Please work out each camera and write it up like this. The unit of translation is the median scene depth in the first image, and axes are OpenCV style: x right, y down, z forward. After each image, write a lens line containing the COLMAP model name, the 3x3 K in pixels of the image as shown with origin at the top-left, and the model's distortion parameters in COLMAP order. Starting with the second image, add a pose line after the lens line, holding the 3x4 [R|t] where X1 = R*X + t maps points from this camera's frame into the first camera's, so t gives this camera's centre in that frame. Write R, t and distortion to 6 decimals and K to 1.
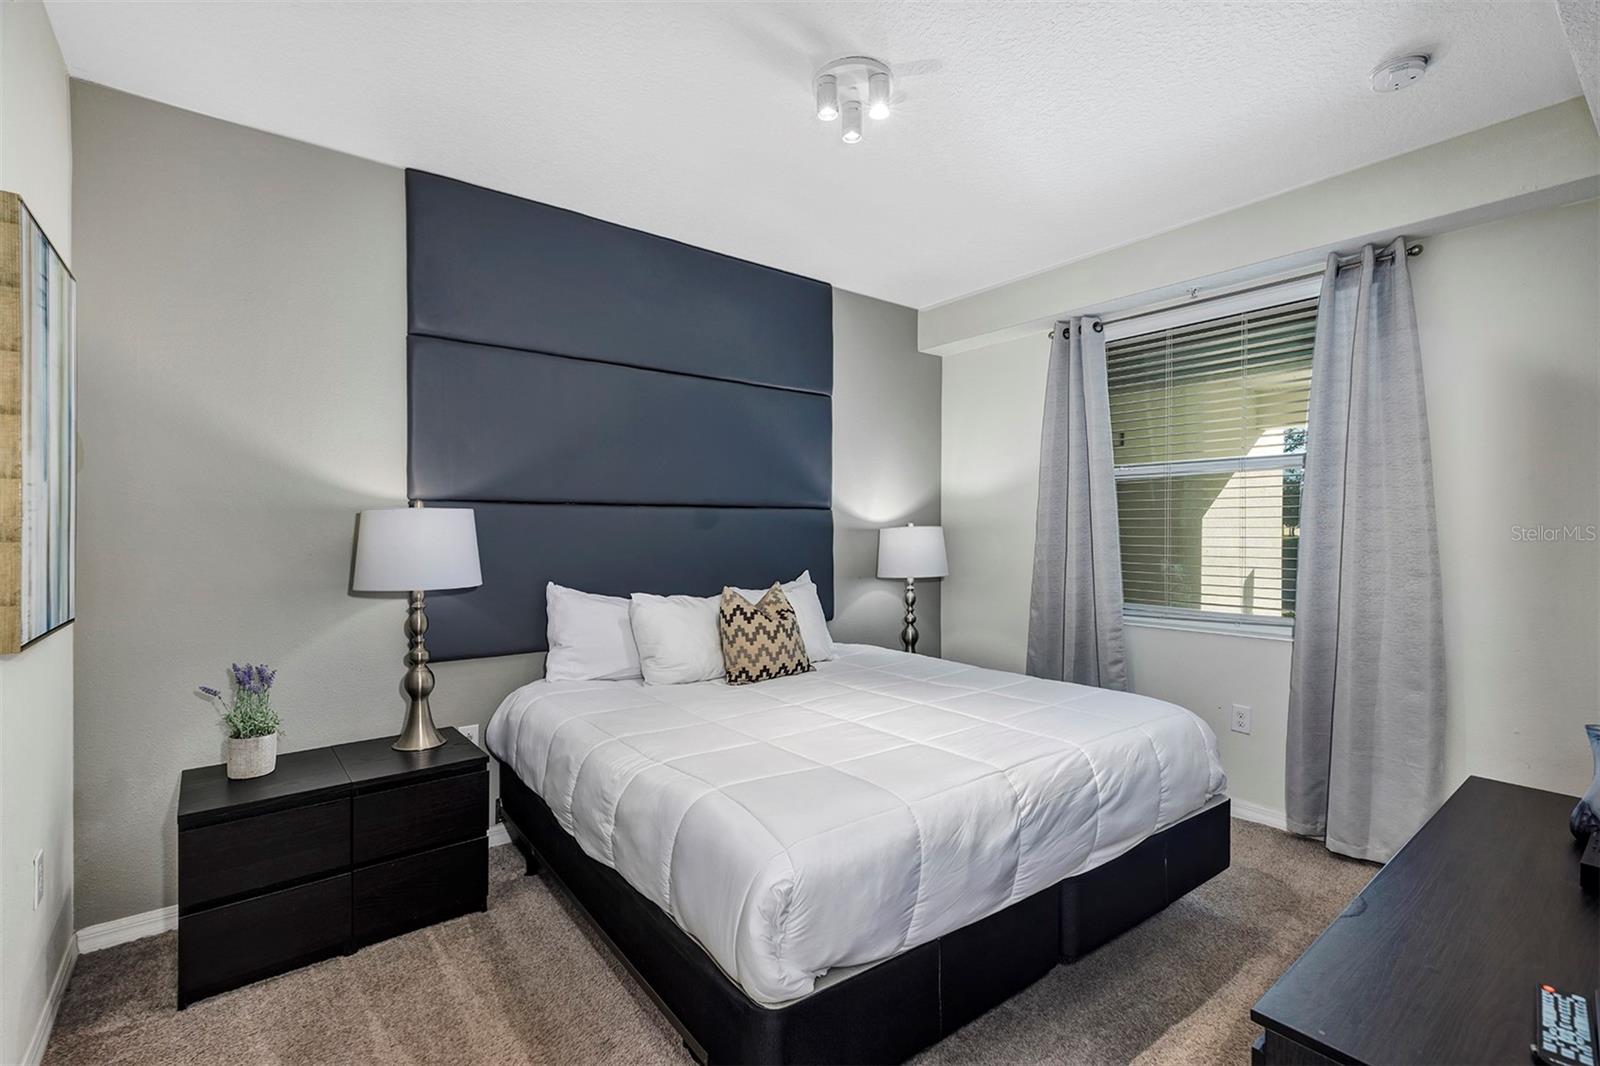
lens RADIAL K [[722.2, 0, 798.0], [0, 722.2, 529.8], [0, 0, 1]] dist [0.002862, 0.000052]
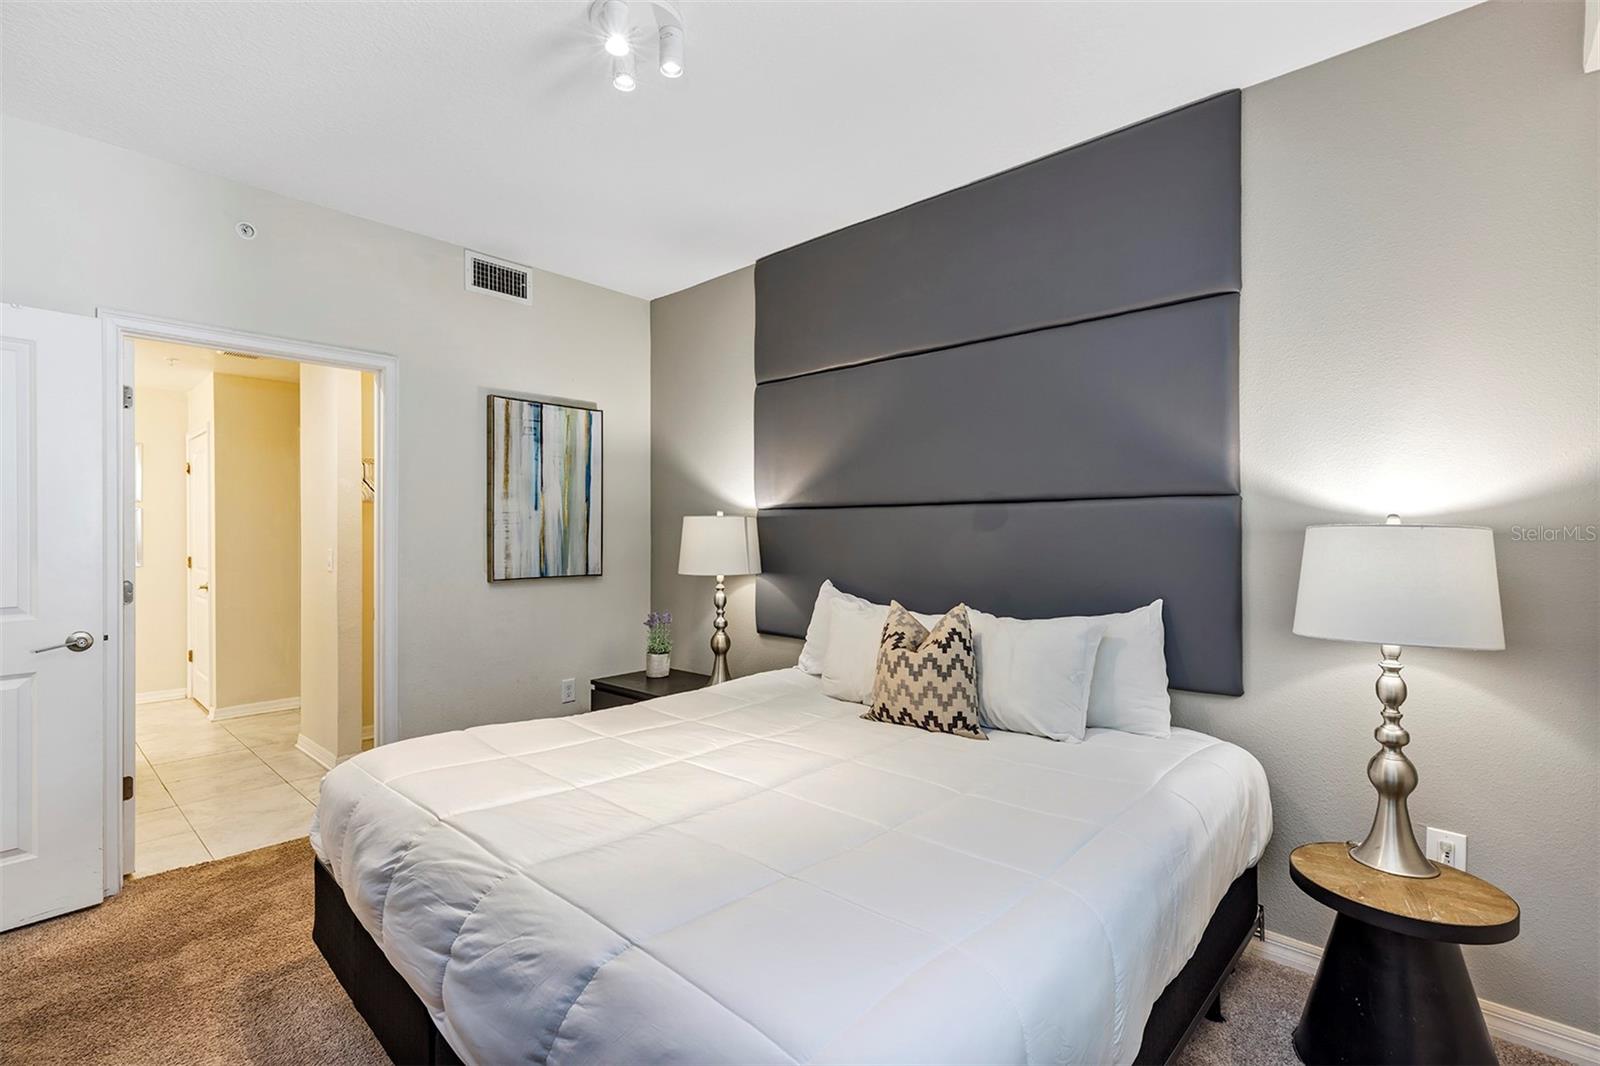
lens RADIAL K [[722.2, 0, 798.0], [0, 722.2, 529.8], [0, 0, 1]] dist [0.002862, 0.000052]
pose [[0.178029, -0.003165, -0.984020, 0.683152], [-0.003920, 0.999985, -0.003925, 0.001440], [0.984017, 0.004556, 0.178014, 0.728448]]
